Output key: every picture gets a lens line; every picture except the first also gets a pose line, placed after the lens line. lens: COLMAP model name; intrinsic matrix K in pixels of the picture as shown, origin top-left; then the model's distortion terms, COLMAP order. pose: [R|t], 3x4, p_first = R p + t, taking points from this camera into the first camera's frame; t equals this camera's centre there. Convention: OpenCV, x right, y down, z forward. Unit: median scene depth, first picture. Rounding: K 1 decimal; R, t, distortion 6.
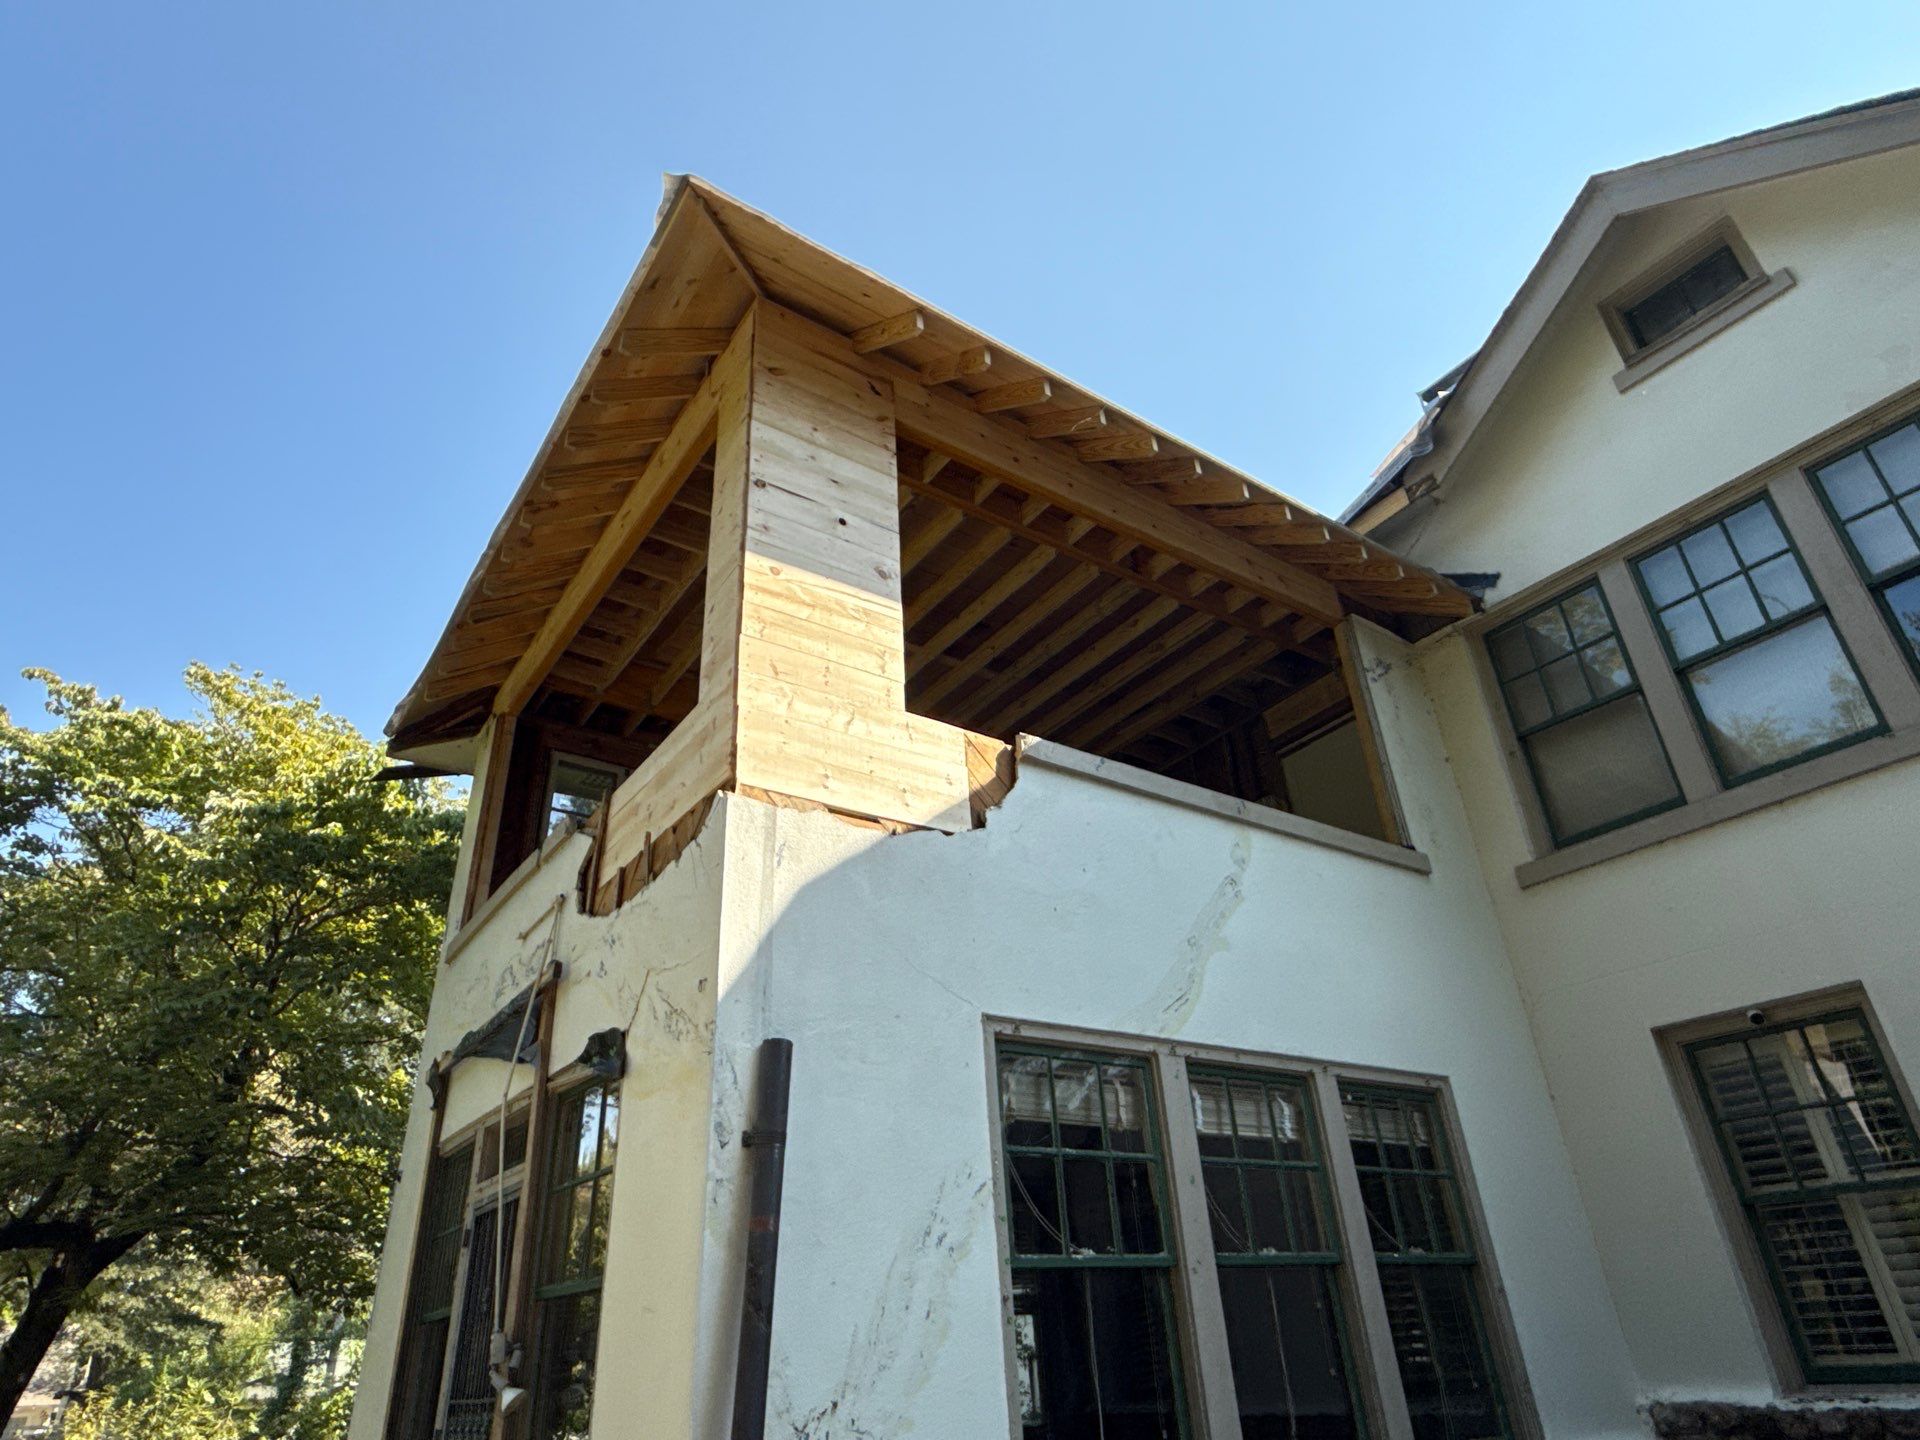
lens RADIAL K [[1108.8, 0, 948.7], [0, 1108.8, 712.7], [0, 0, 1]] dist [-0.000923, 0.001635]
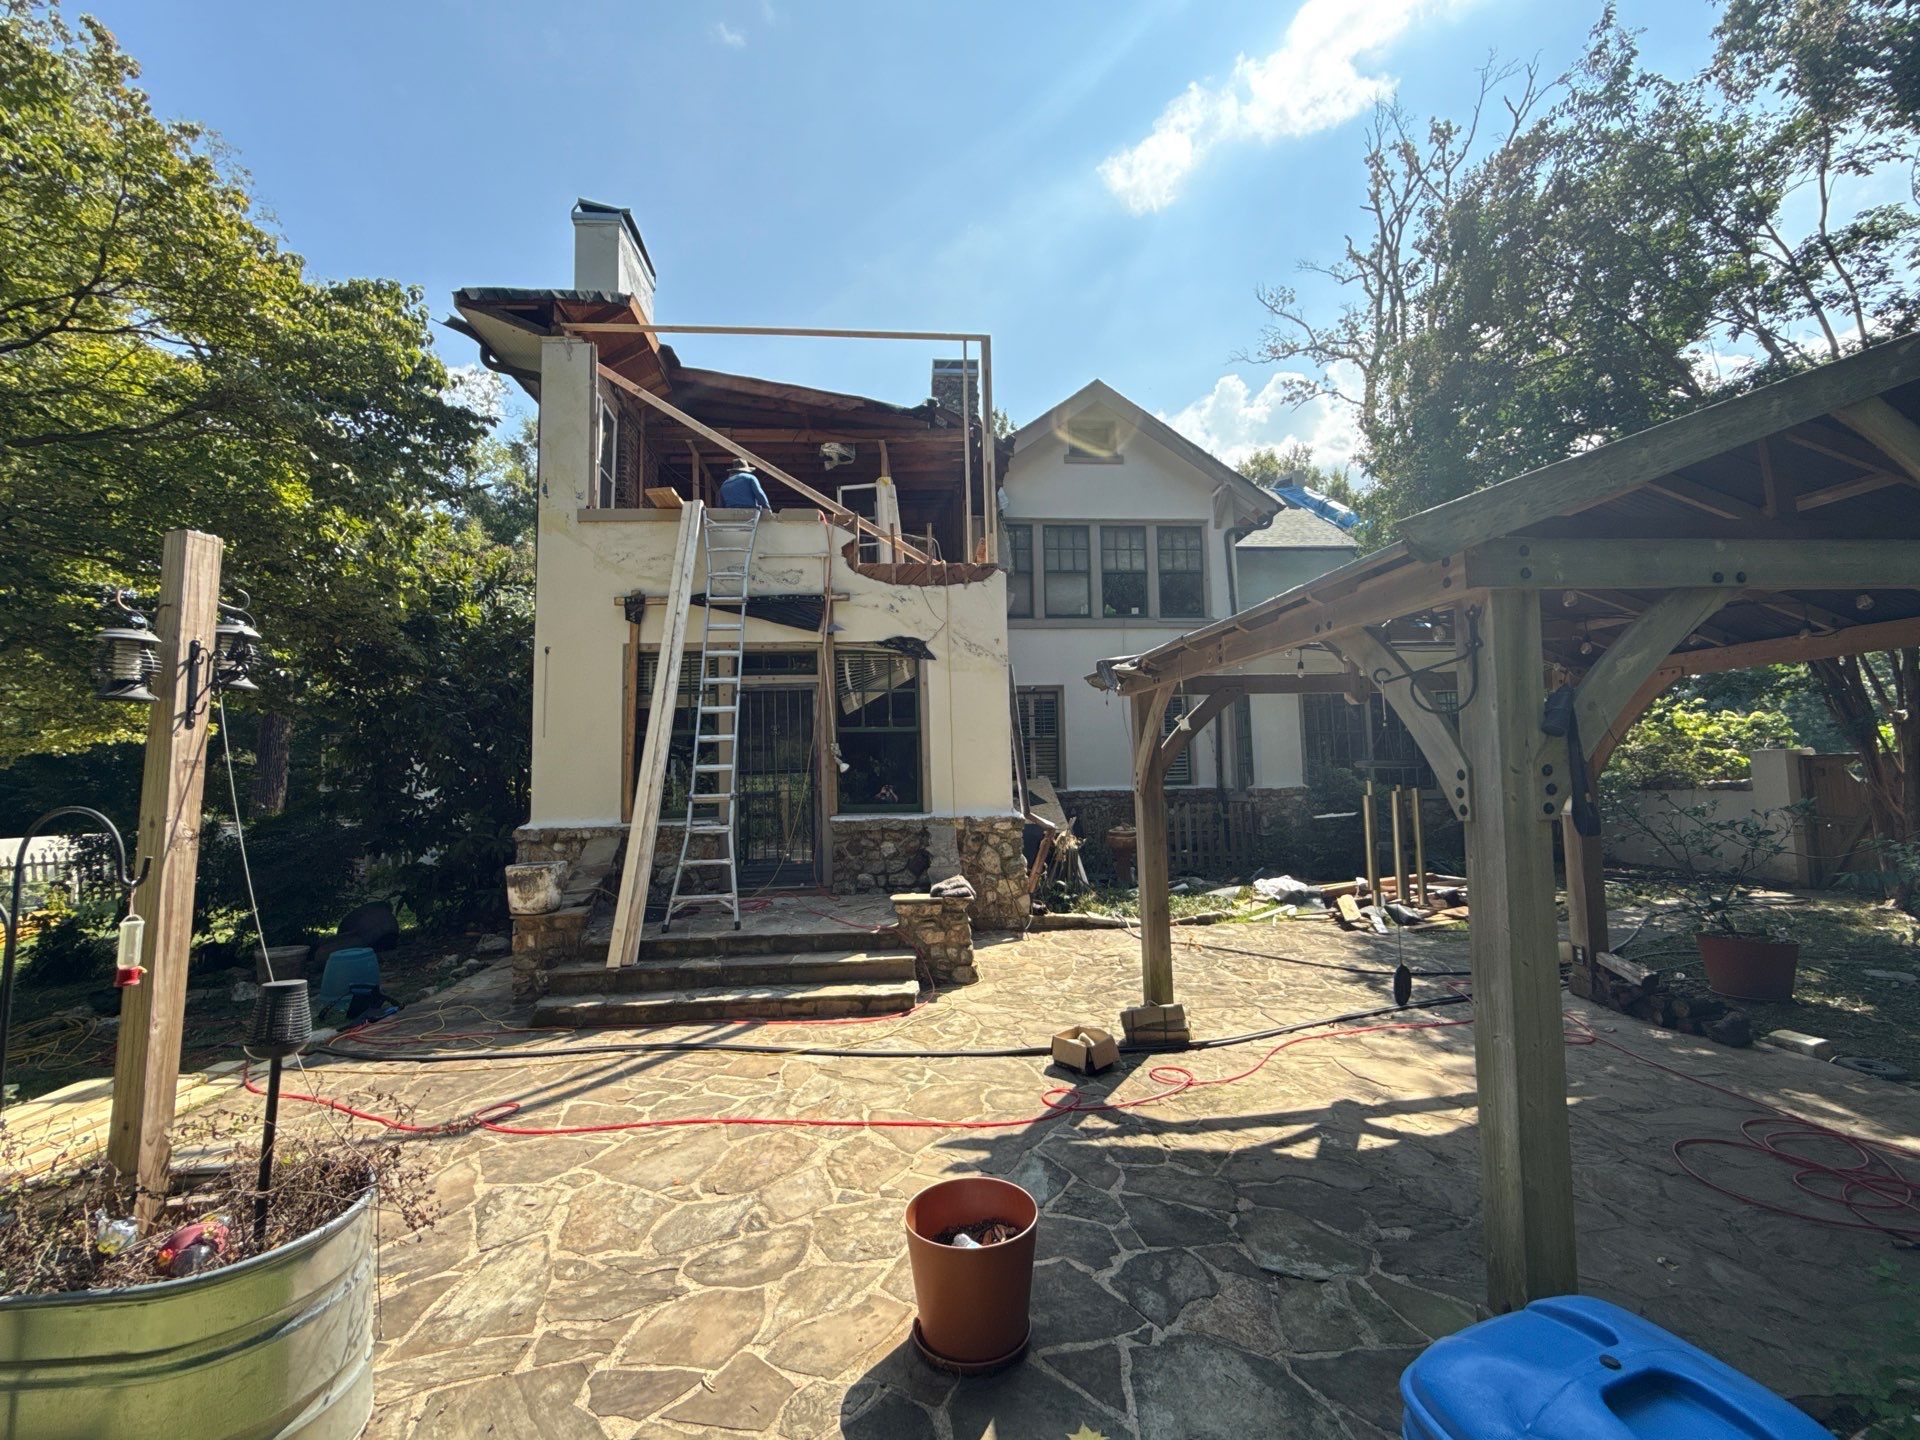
lens RADIAL K [[813.0, 0, 949.7], [0, 813.0, 715.5], [0, 0, 1]] dist [0.005782, 0.003057]
pose [[0.510938, 0.112516, 0.852222, -1.543891], [-0.425775, 0.894368, 0.137188, 0.137554], [-0.746765, -0.432950, 0.504873, -0.039903]]
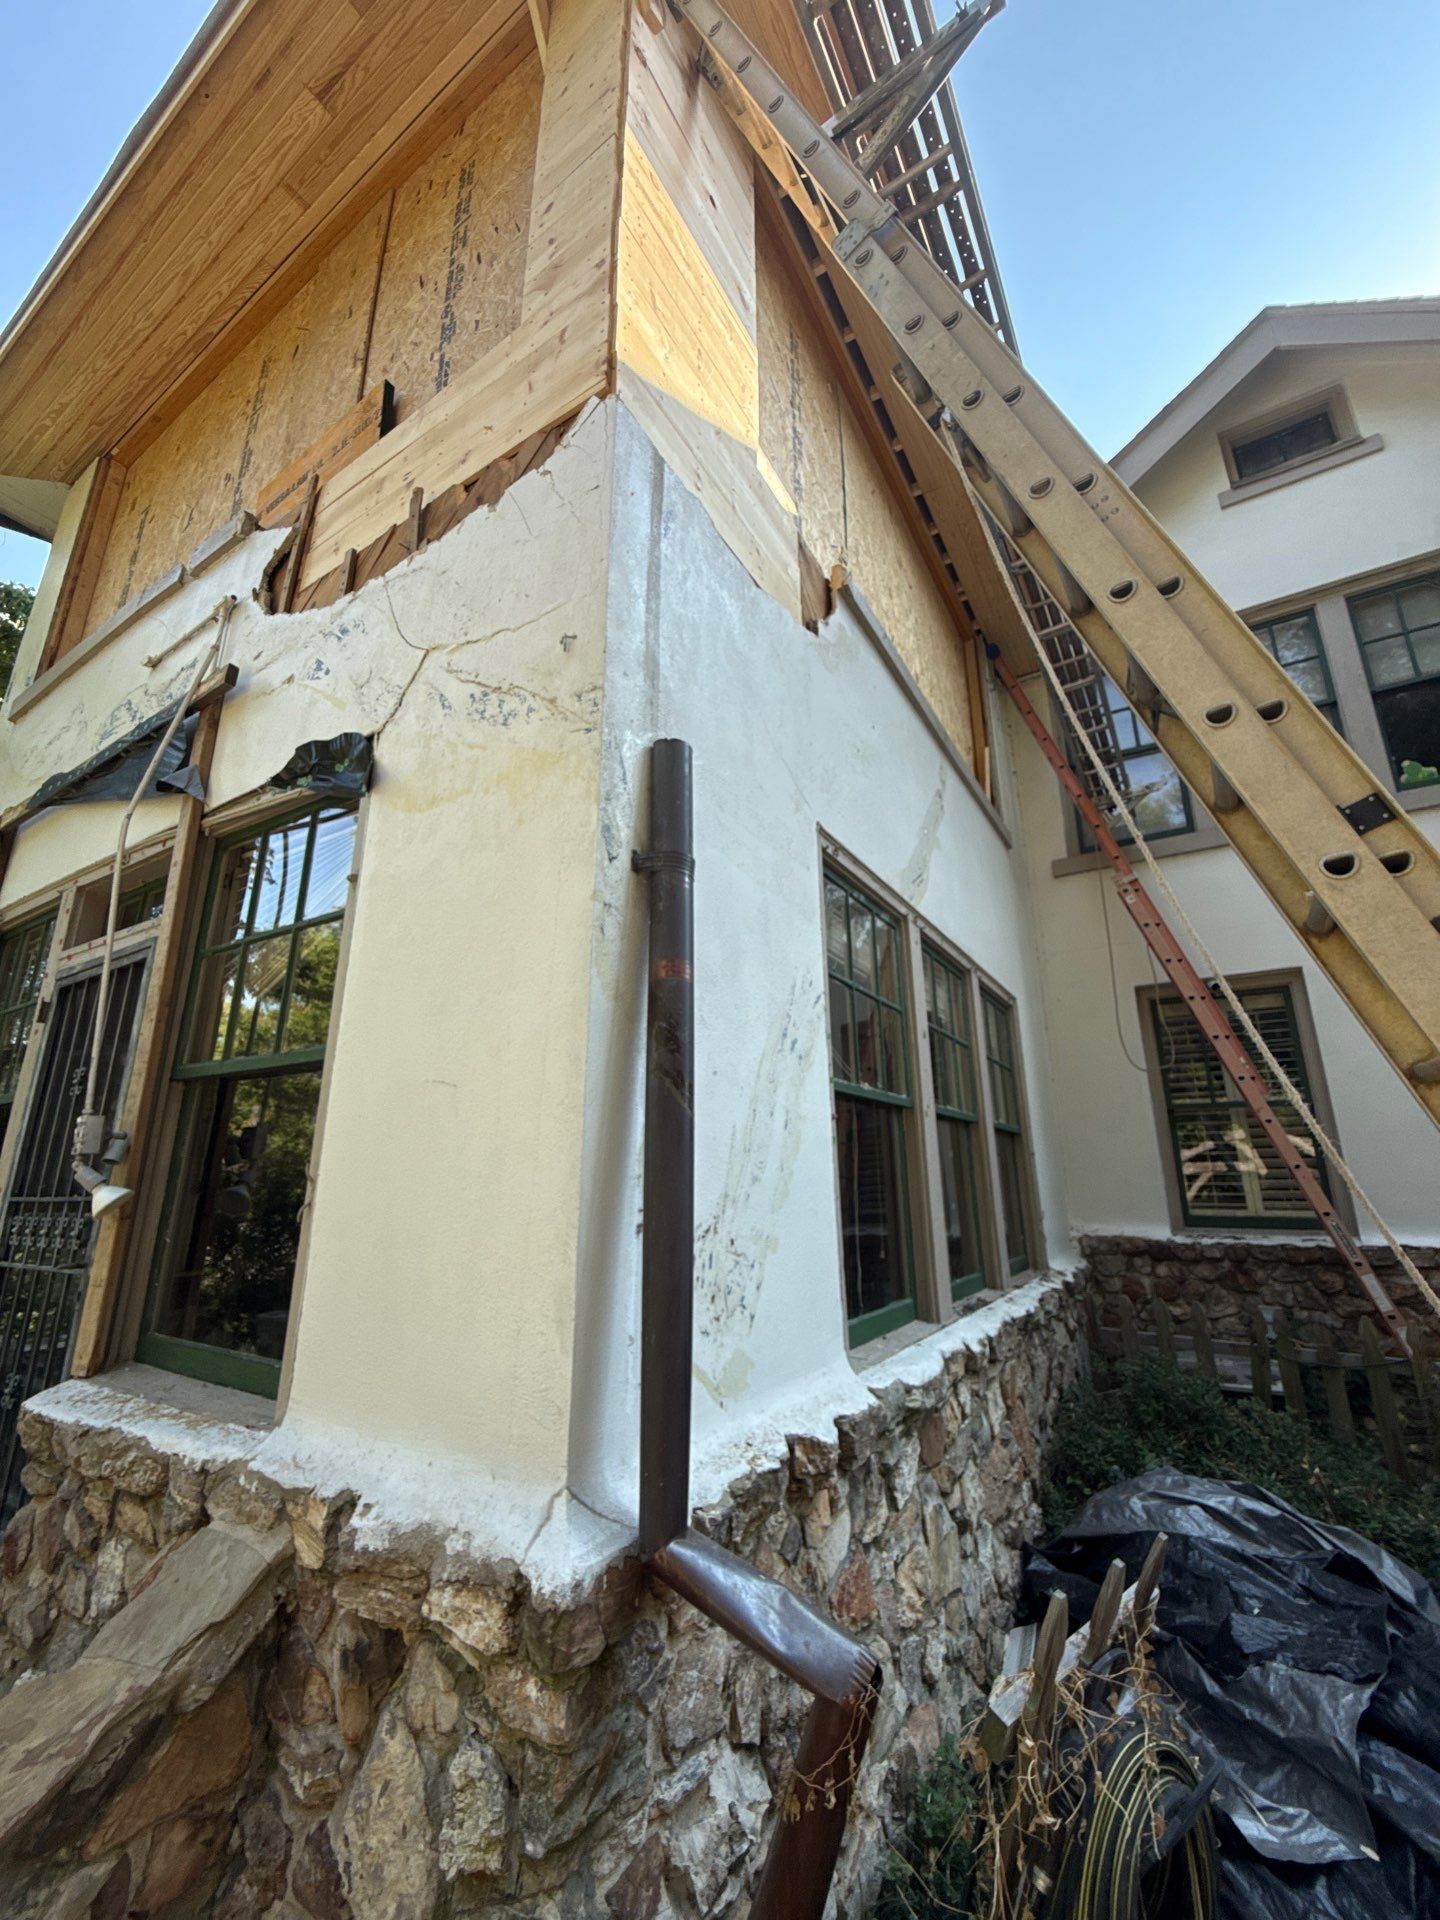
lens RADIAL K [[761.3, 0, 712.0], [0, 761.3, 956.0], [0, 0, 1]] dist [-0.001592, 0.000765]
pose [[0.920377, 0.155472, 0.358797, -0.206982], [-0.229809, 0.957441, 0.174627, 0.243246], [-0.316377, -0.243177, 0.916935, 0.383173]]
